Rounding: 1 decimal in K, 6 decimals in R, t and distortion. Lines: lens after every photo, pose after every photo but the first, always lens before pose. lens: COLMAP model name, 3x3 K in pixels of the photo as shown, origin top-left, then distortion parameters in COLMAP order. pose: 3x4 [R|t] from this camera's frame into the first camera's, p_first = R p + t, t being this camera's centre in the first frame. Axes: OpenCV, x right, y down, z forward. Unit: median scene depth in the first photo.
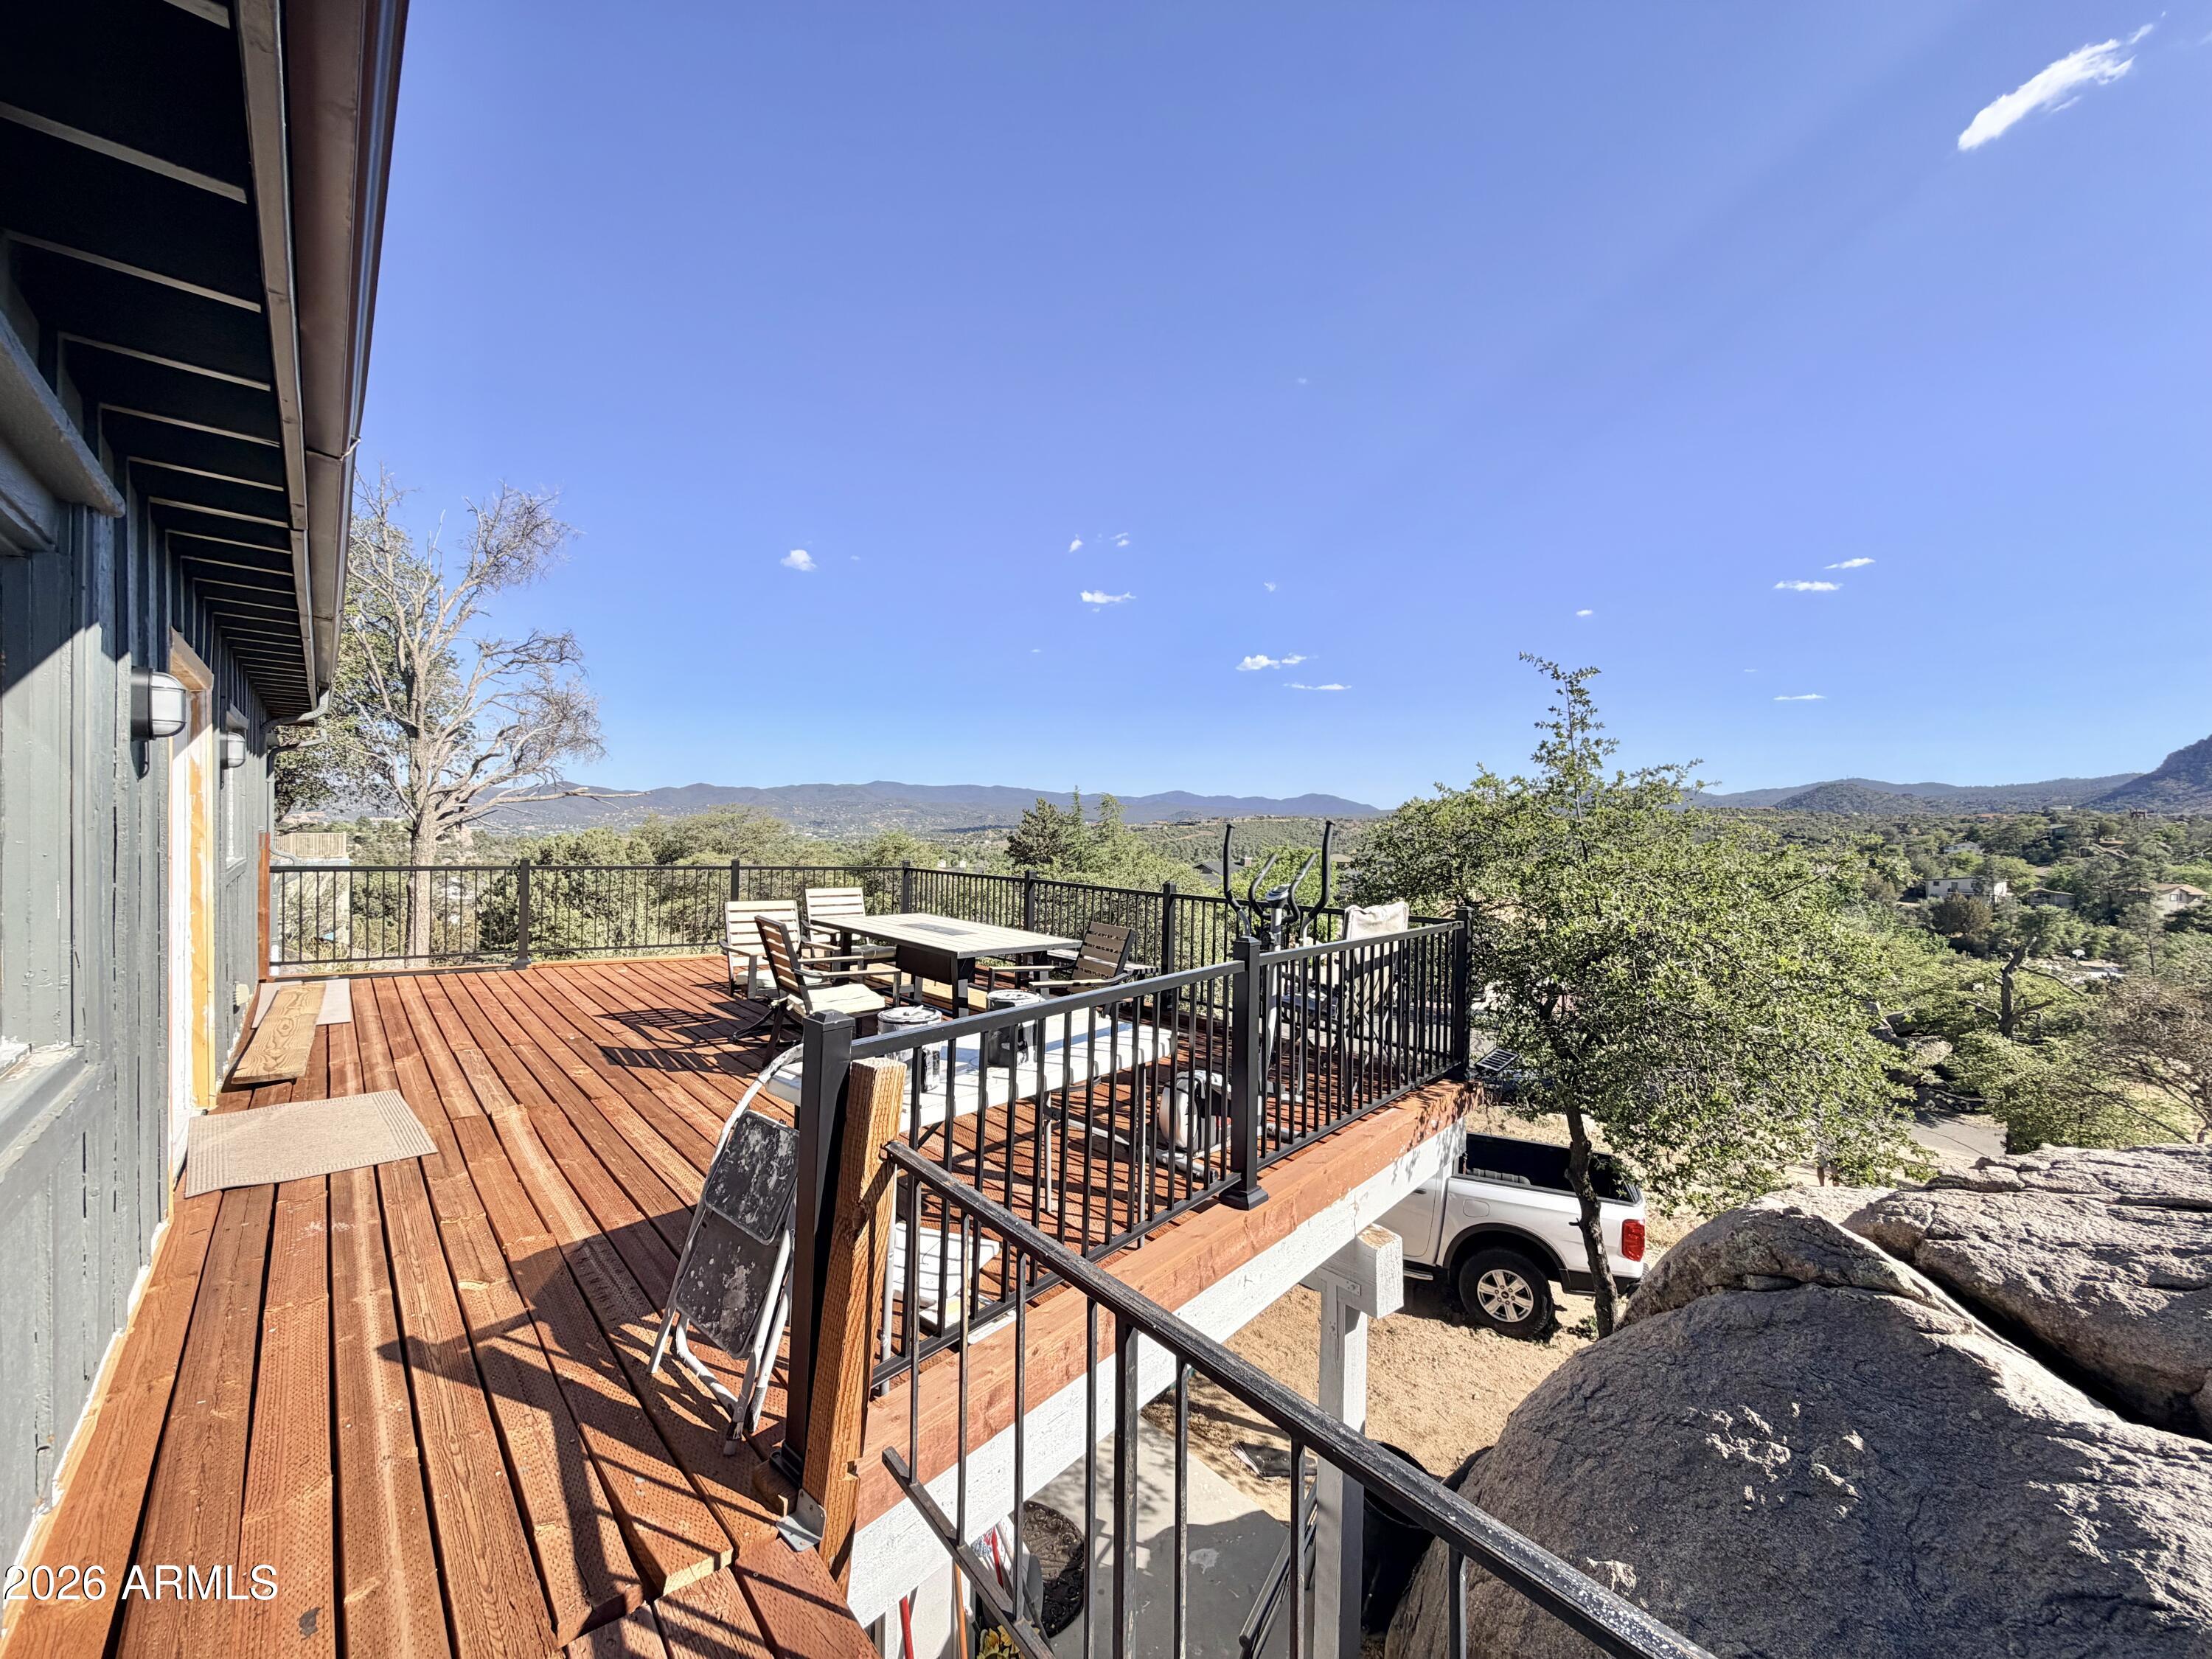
lens RADIAL K [[882.5, 0, 1100.5], [0, 882.5, 831.3], [0, 0, 1]] dist [-0.000640, -0.000208]
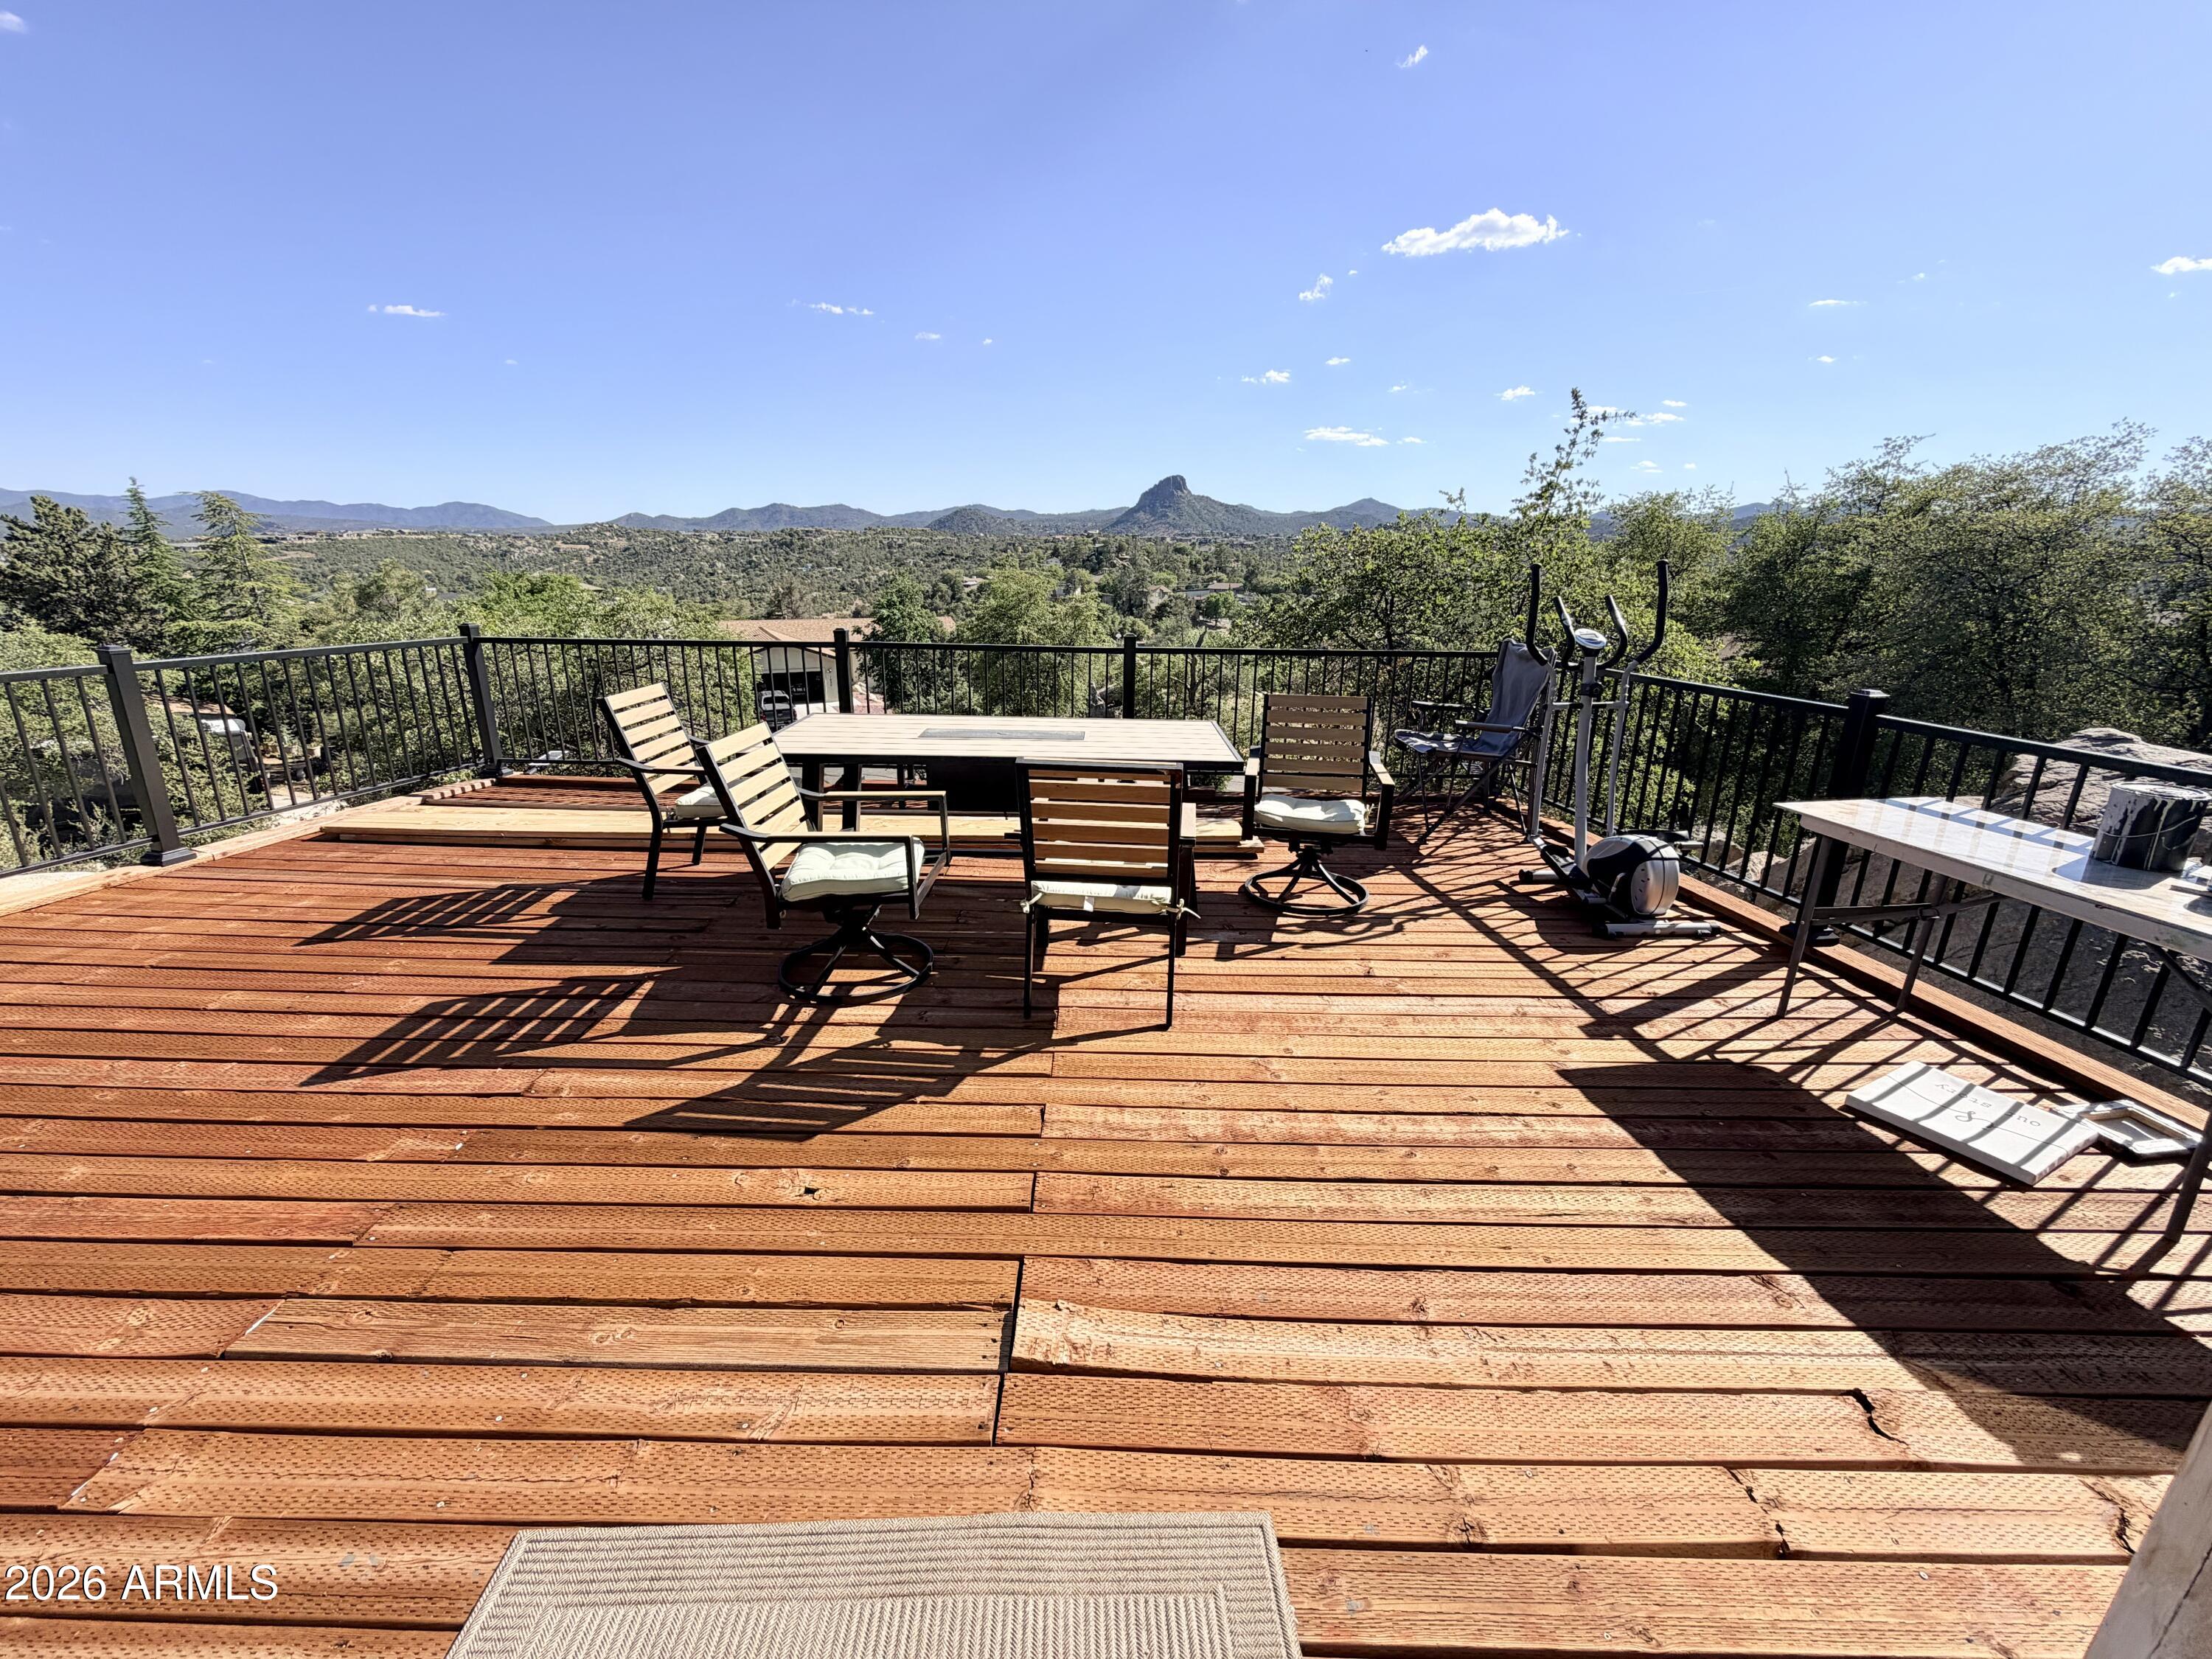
lens RADIAL K [[881.9, 0, 1103.0], [0, 881.9, 827.9], [0, 0, 1]] dist [0.001010, -0.000173]
pose [[0.670360, -0.226748, 0.706543, -0.442119], [0.004758, 0.953462, 0.301477, -0.013220], [-0.742021, -0.198736, 0.640241, 0.381011]]
